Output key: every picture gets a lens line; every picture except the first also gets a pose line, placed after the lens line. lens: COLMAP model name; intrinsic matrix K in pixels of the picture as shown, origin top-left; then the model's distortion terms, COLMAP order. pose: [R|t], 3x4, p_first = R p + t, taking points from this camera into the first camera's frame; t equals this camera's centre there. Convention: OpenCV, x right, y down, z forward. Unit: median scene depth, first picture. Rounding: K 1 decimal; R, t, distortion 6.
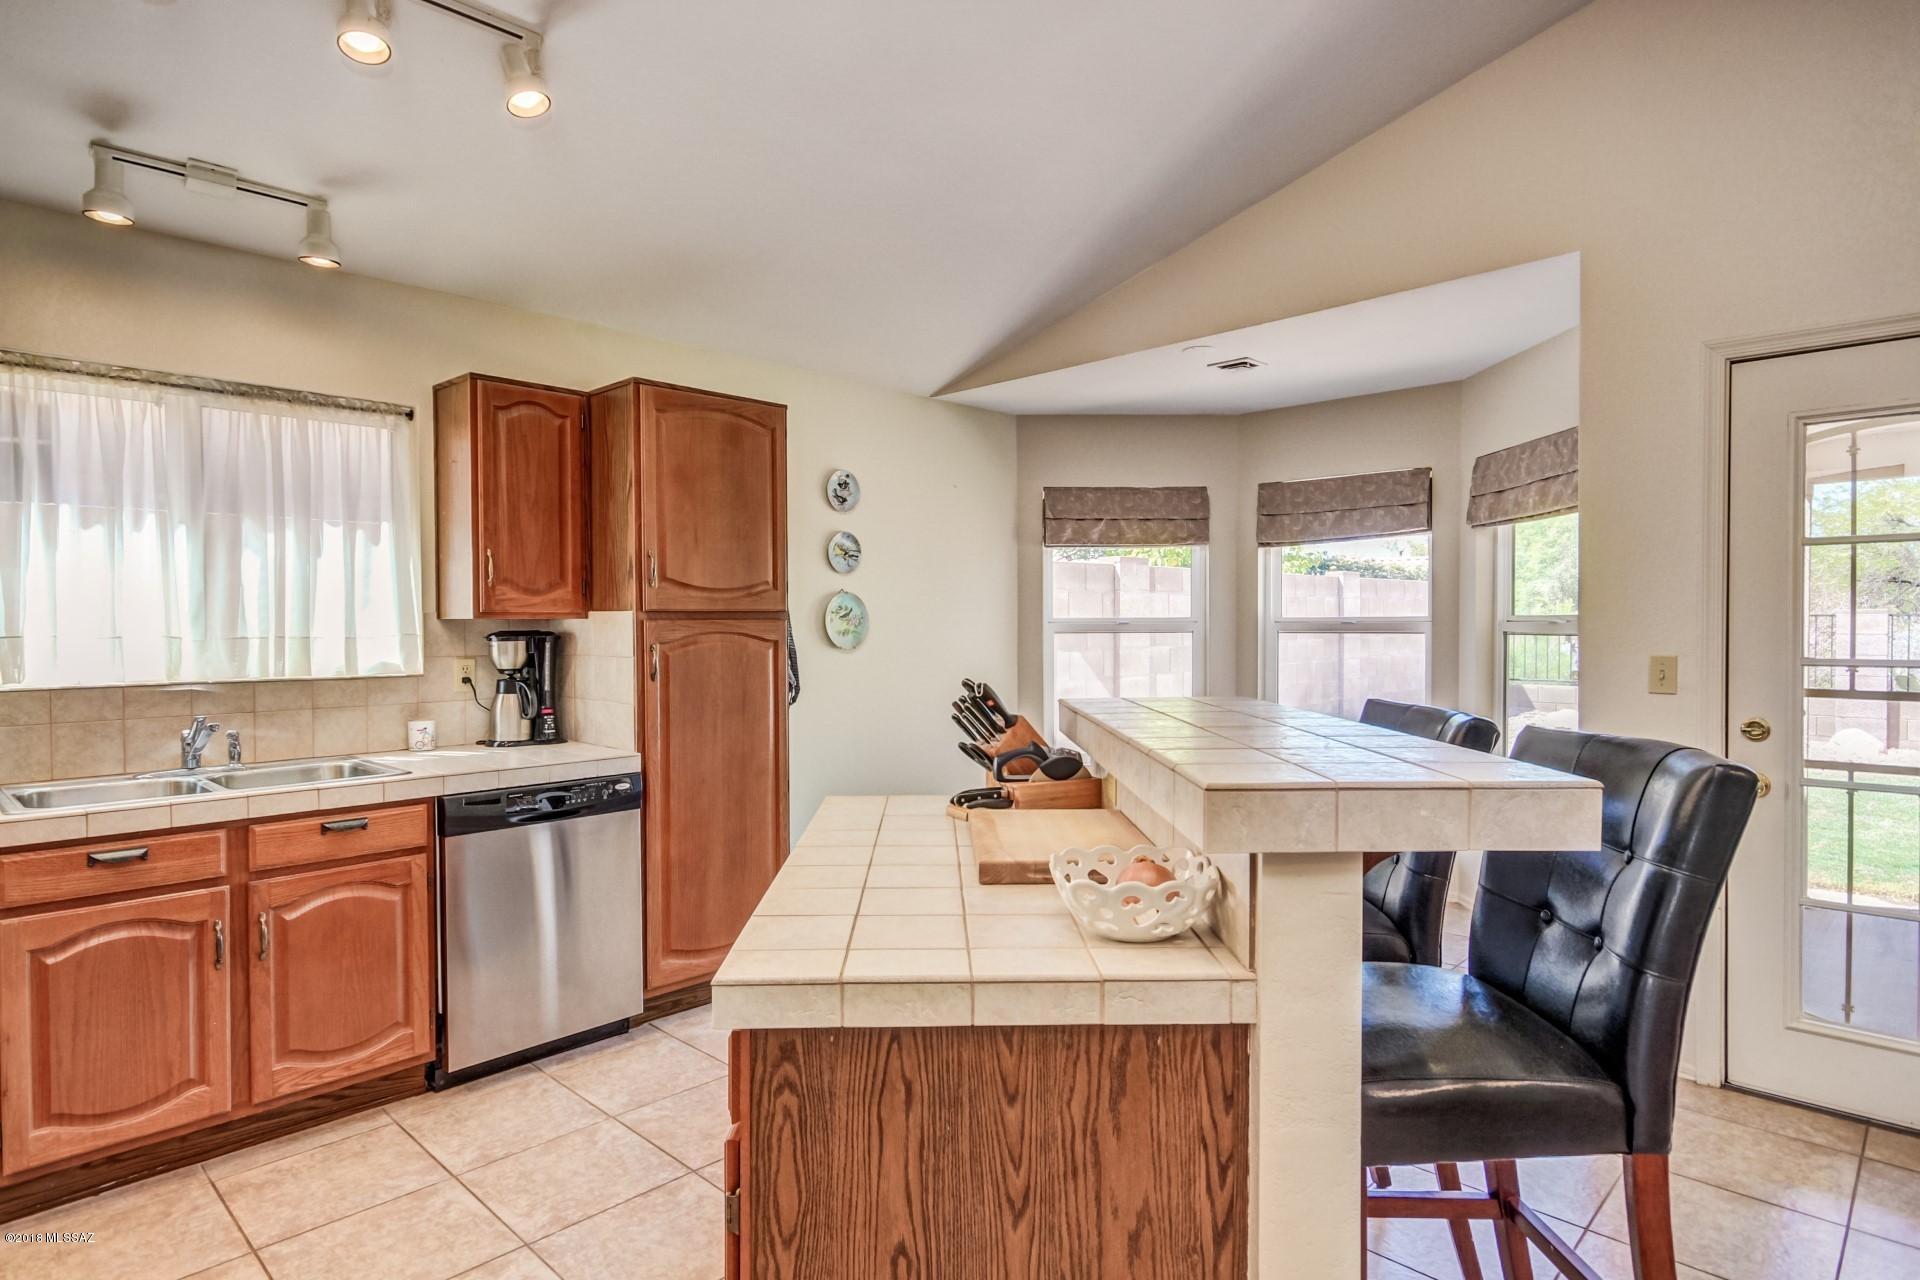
lens RADIAL K [[1046.5, 0, 961.0], [0, 1046.5, 634.1], [0, 0, 1]] dist [0.014691, -0.003411]
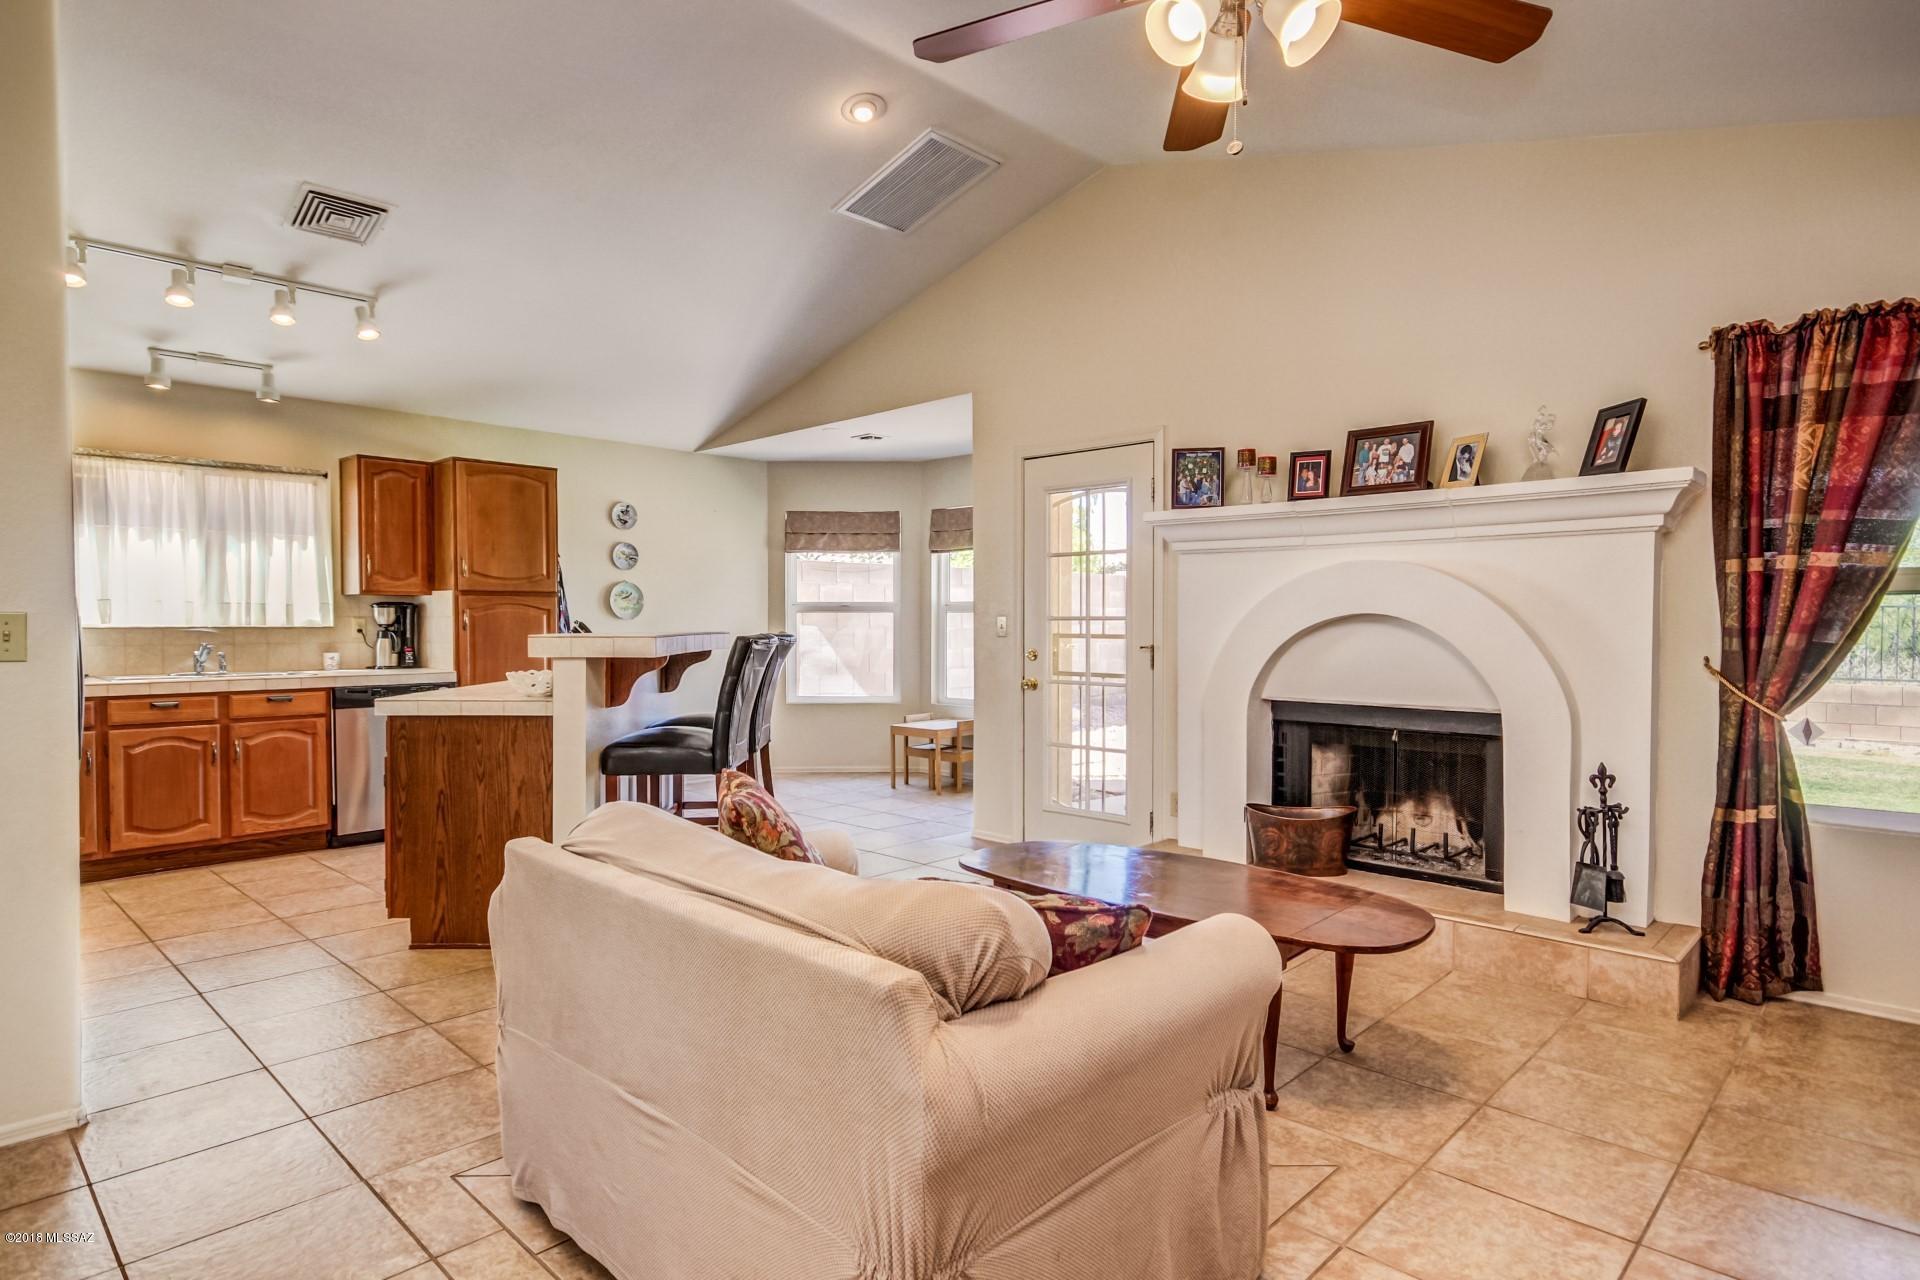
lens RADIAL K [[1046.5, 0, 967.2], [0, 1046.5, 639.5], [0, 0, 1]] dist [0.014691, -0.003411]
pose [[0.999949, 0.006061, 0.008033, 0.538634], [-0.006123, 0.999951, 0.007763, 0.042150], [-0.007985, -0.007812, 0.999938, -0.767833]]
